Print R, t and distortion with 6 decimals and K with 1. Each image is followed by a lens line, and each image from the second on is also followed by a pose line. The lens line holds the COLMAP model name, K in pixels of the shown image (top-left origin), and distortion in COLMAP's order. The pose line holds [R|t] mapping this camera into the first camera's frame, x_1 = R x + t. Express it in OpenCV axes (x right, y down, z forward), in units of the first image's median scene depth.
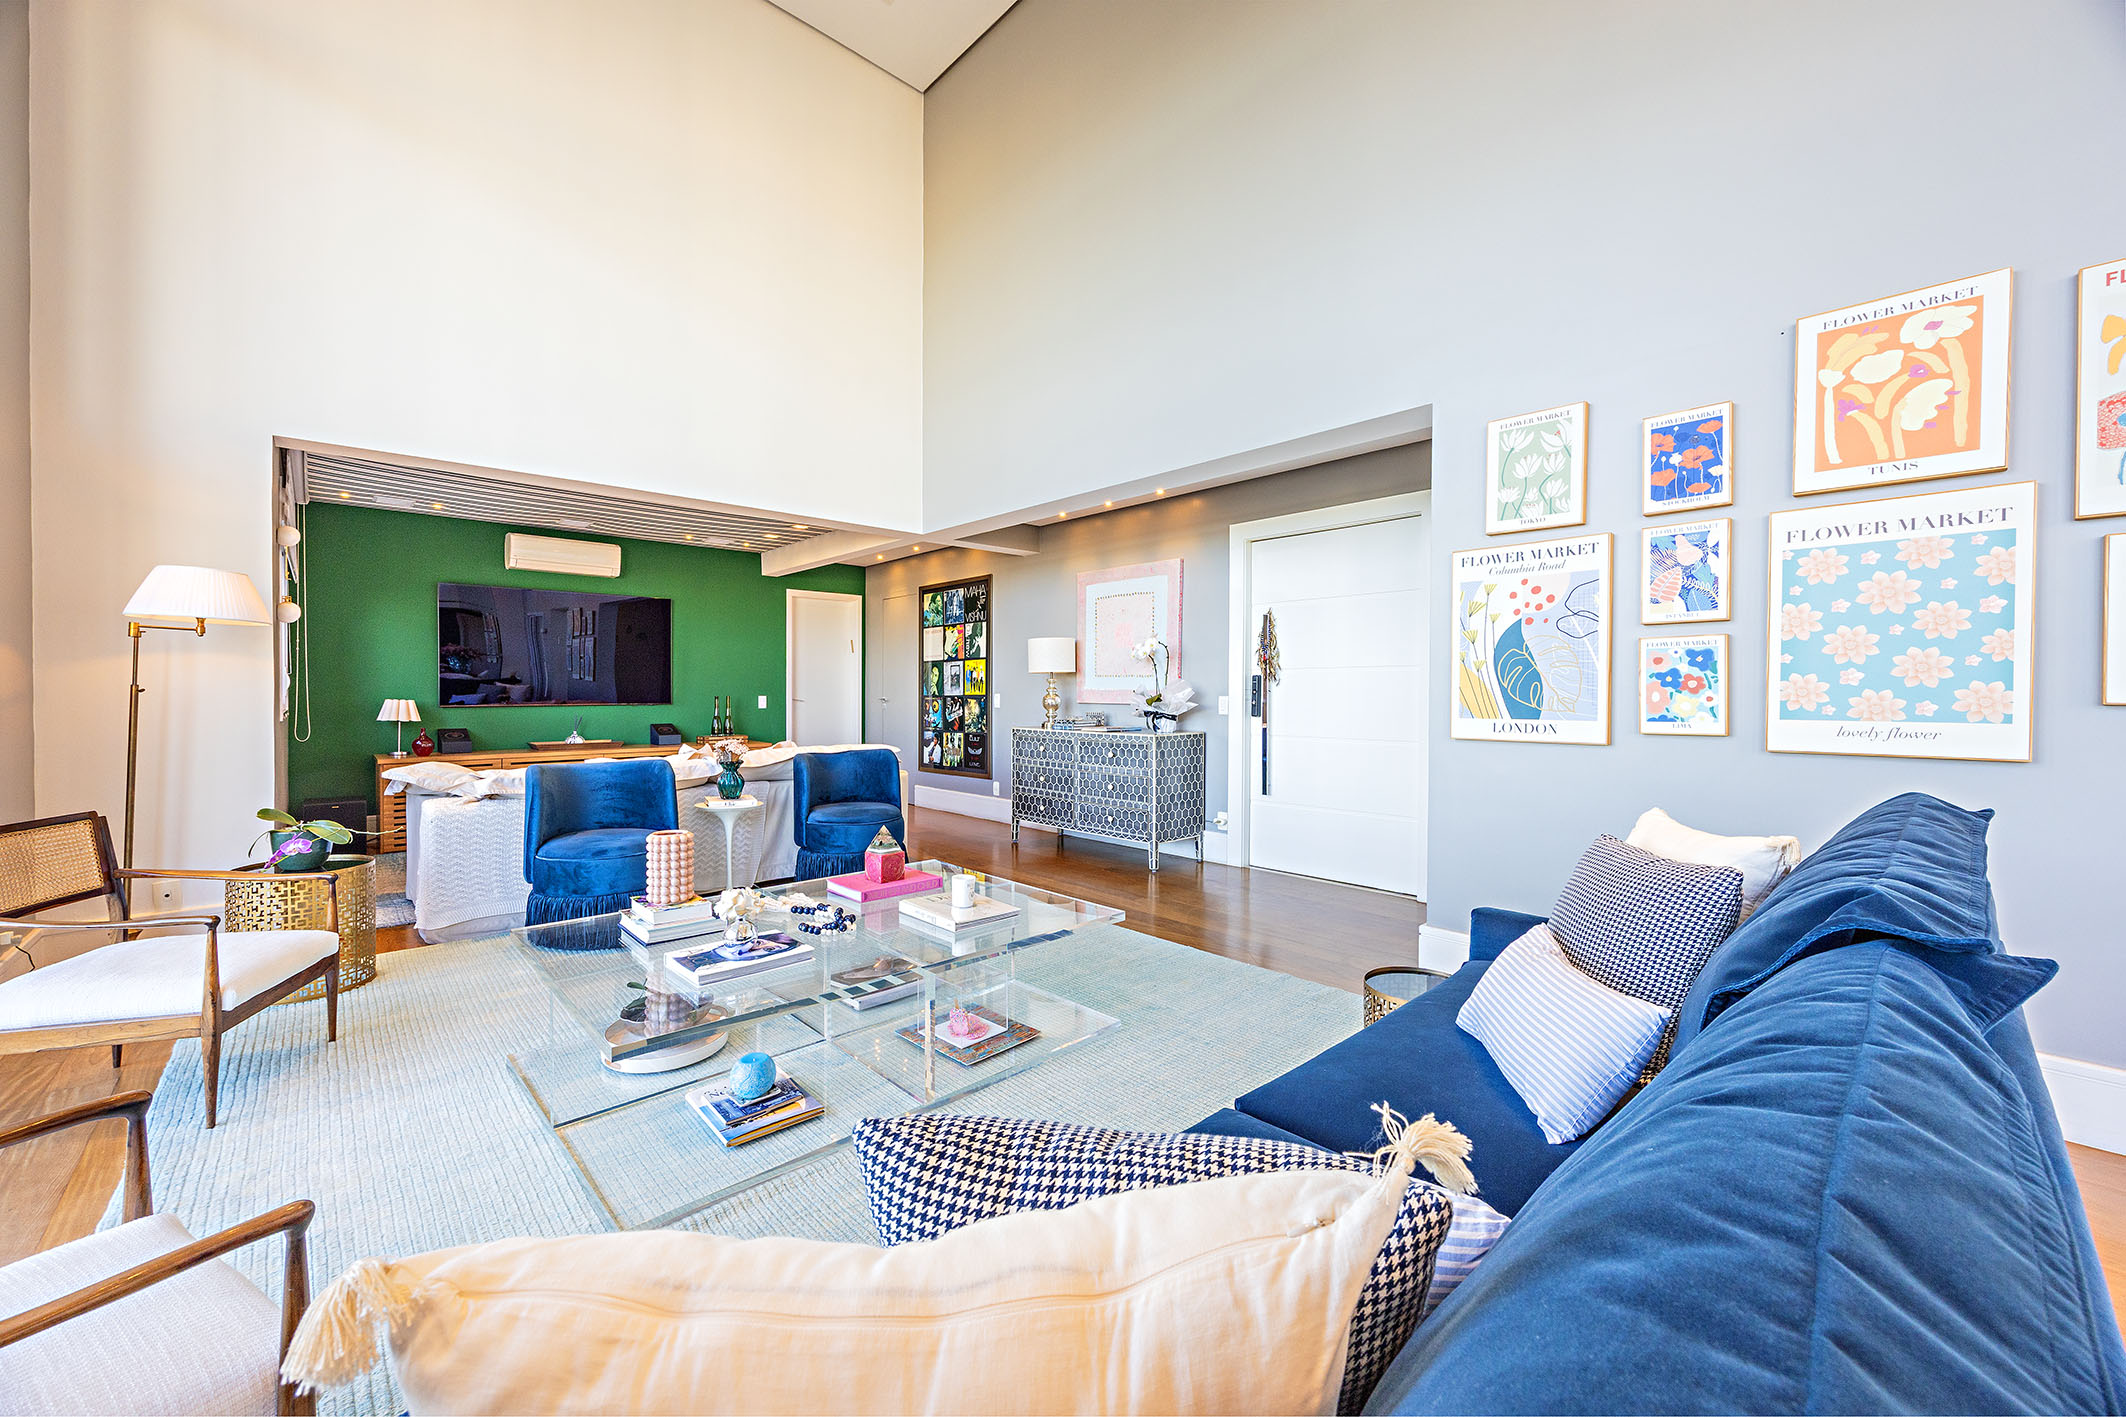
lens RADIAL K [[814.7, 0, 1082.1], [0, 814.7, 699.5], [0, 0, 1]] dist [0.000050, 0.000169]
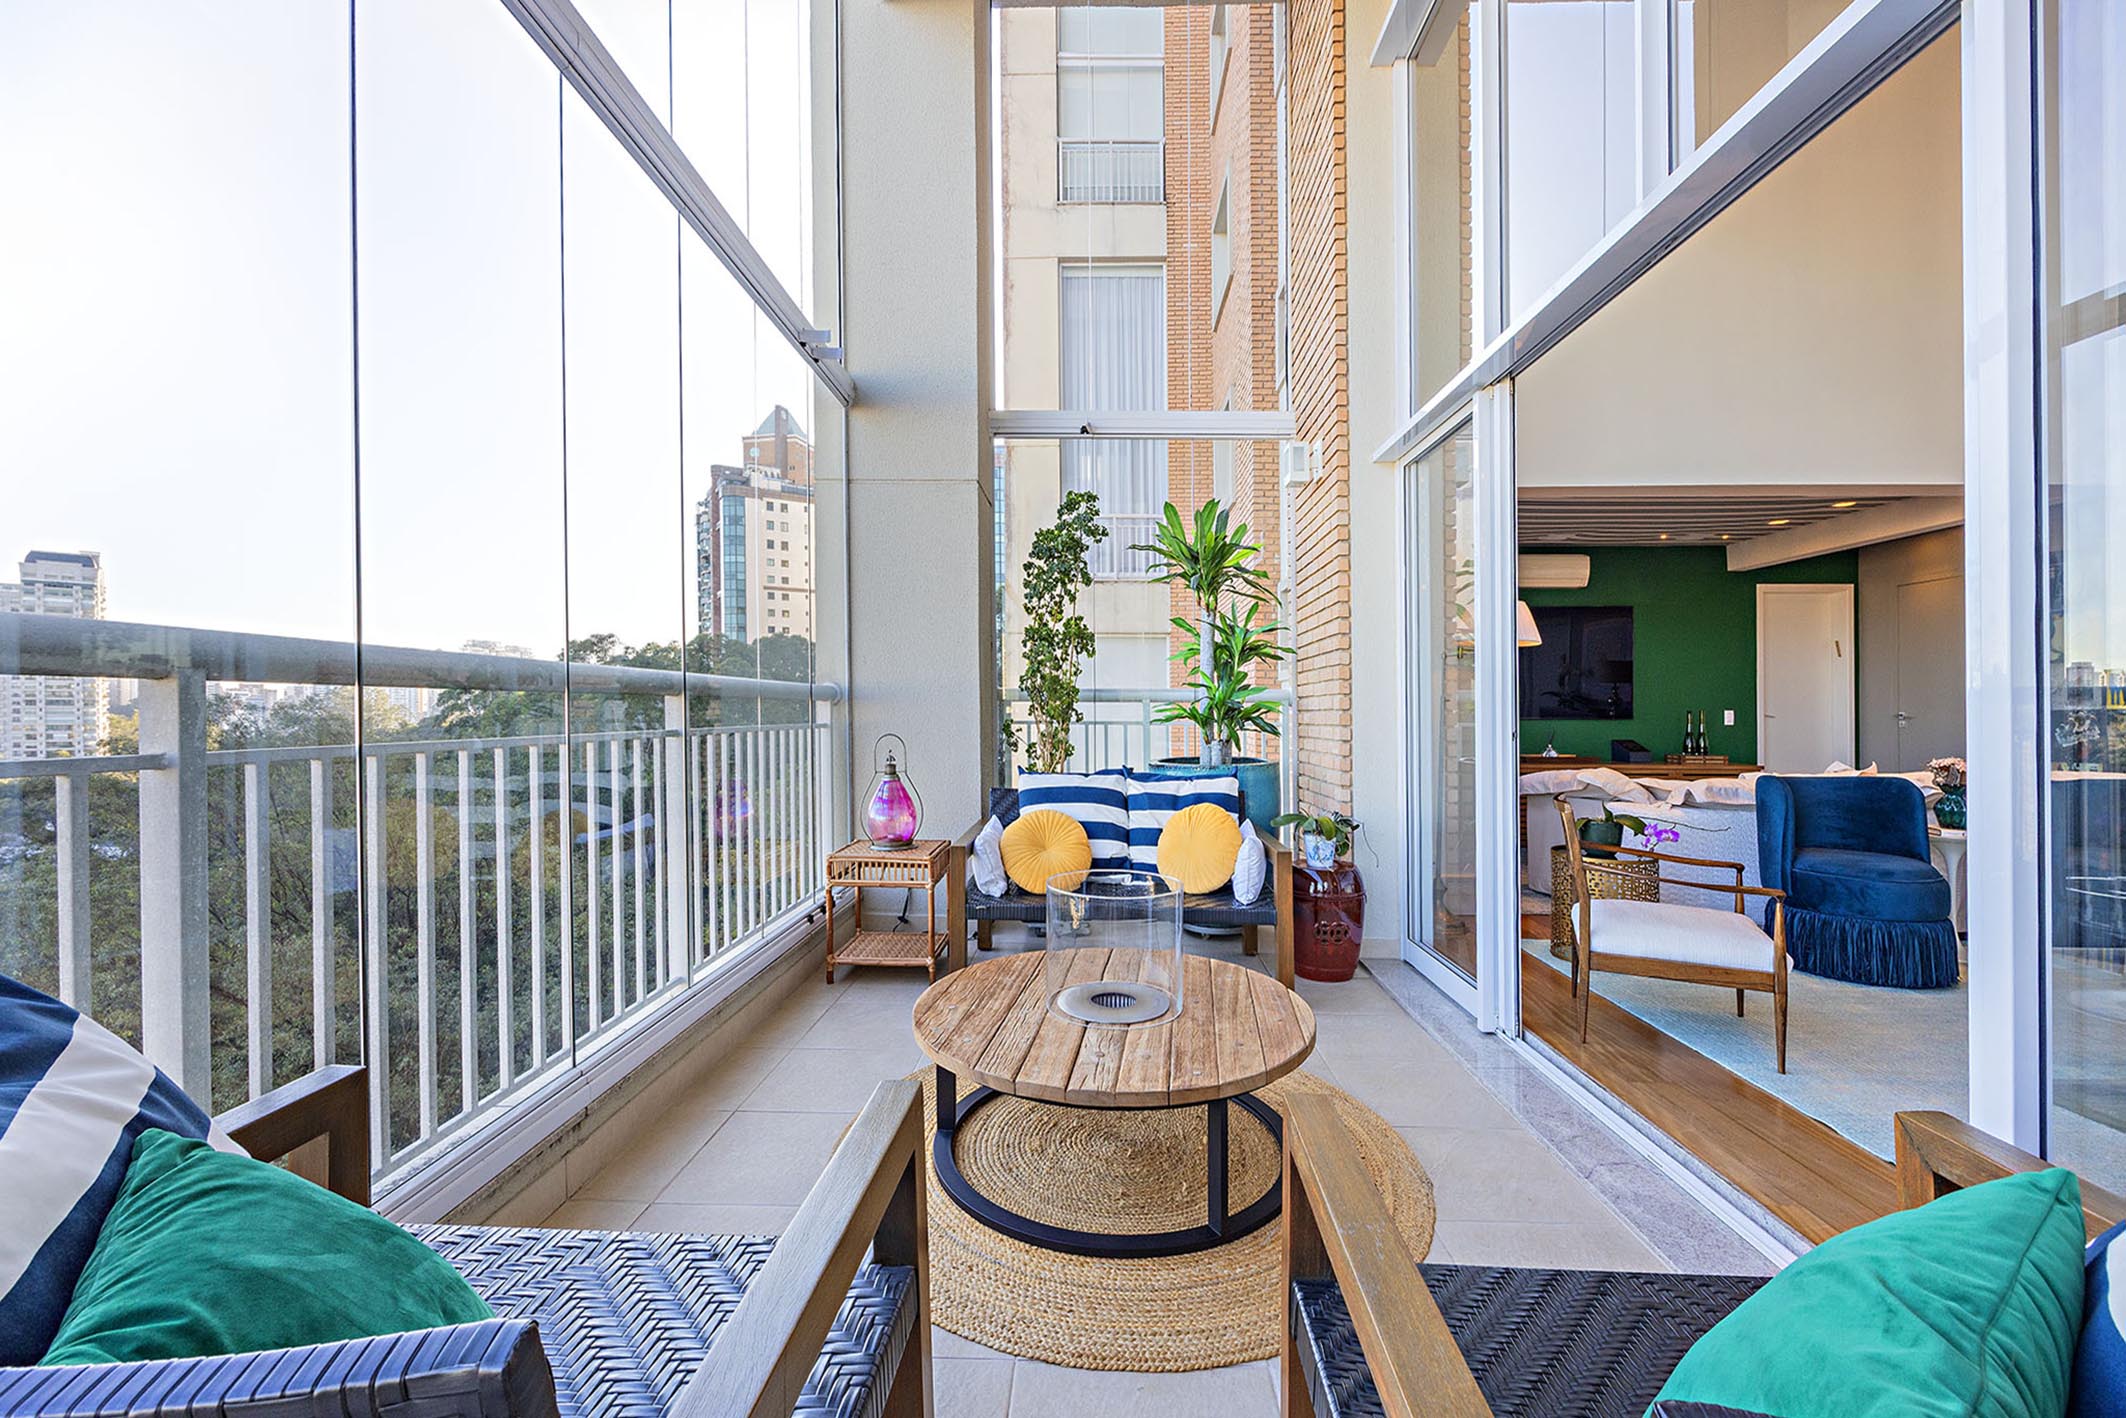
lens RADIAL K [[878.2, 0, 1063.0], [0, 878.2, 709.0], [0, 0, 1]] dist [-0.012437, -0.000008]
pose [[0.703397, 0.001816, -0.710795, -0.343919], [-0.009074, 0.999938, -0.006425, 0.009066], [0.710739, 0.010969, 0.703370, -0.228100]]
